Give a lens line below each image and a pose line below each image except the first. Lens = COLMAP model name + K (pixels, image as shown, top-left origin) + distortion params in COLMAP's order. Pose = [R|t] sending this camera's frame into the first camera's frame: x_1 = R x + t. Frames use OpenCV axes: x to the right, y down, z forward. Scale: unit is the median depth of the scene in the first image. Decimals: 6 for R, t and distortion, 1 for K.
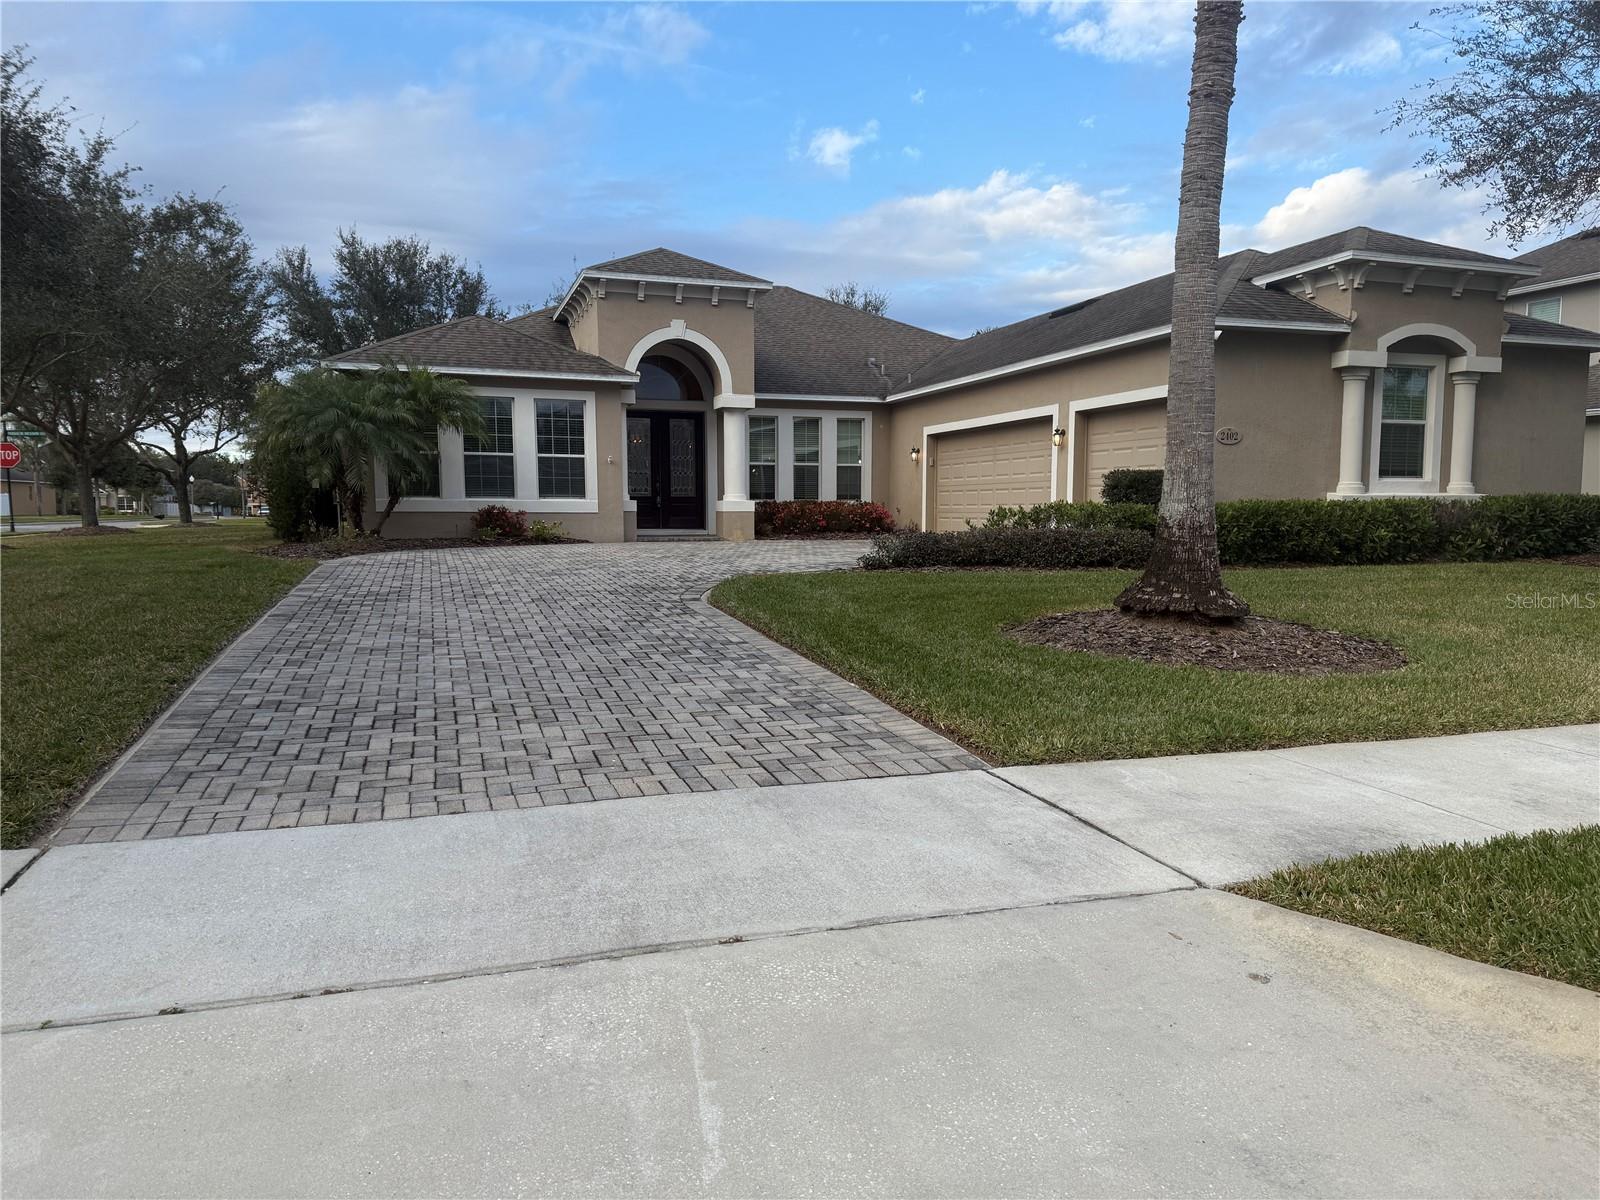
lens RADIAL K [[1119.2, 0, 806.1], [0, 1119.2, 607.3], [0, 0, 1]] dist [0.031611, -0.036744]
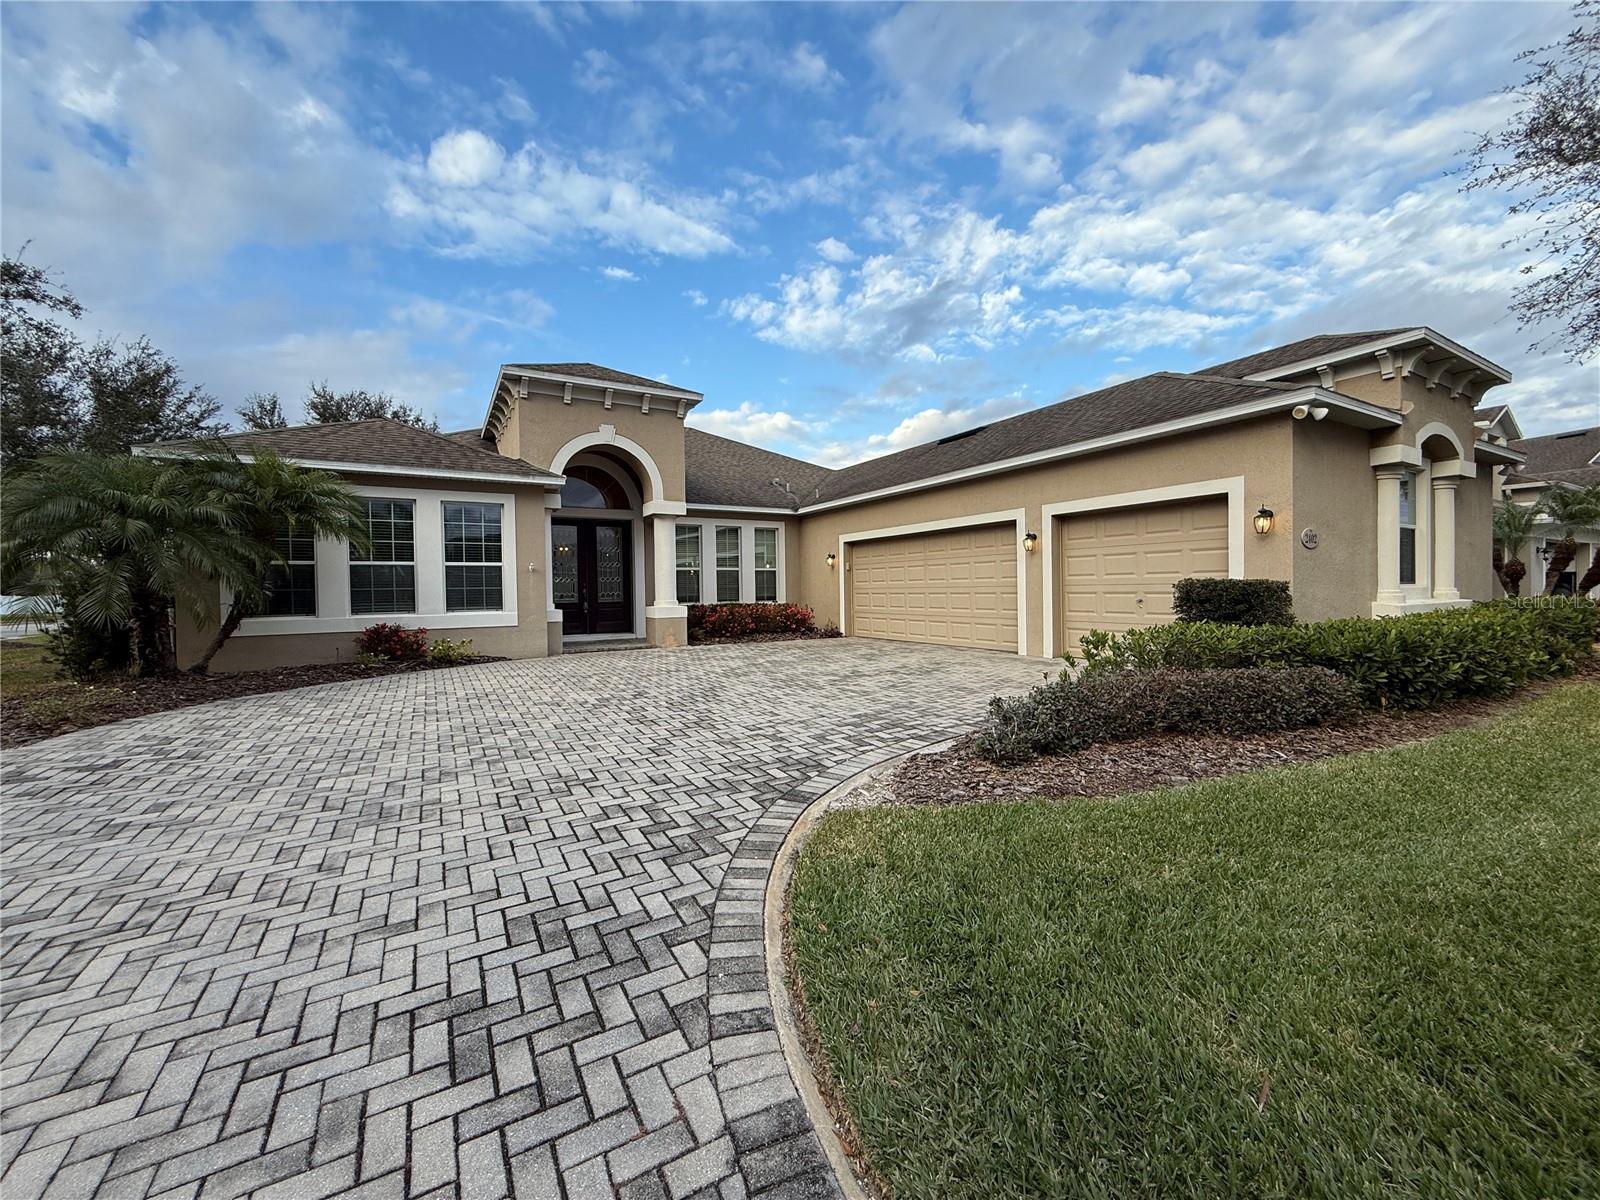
lens RADIAL K [[639.2, 0, 800.5], [0, 639.2, 588.4], [0, 0, 1]] dist [-0.002804, 0.000515]
pose [[0.978429, -0.015627, 0.205991, -0.064625], [0.033775, 0.995819, -0.084880, -0.060242], [-0.203803, 0.090006, 0.974866, 0.425221]]
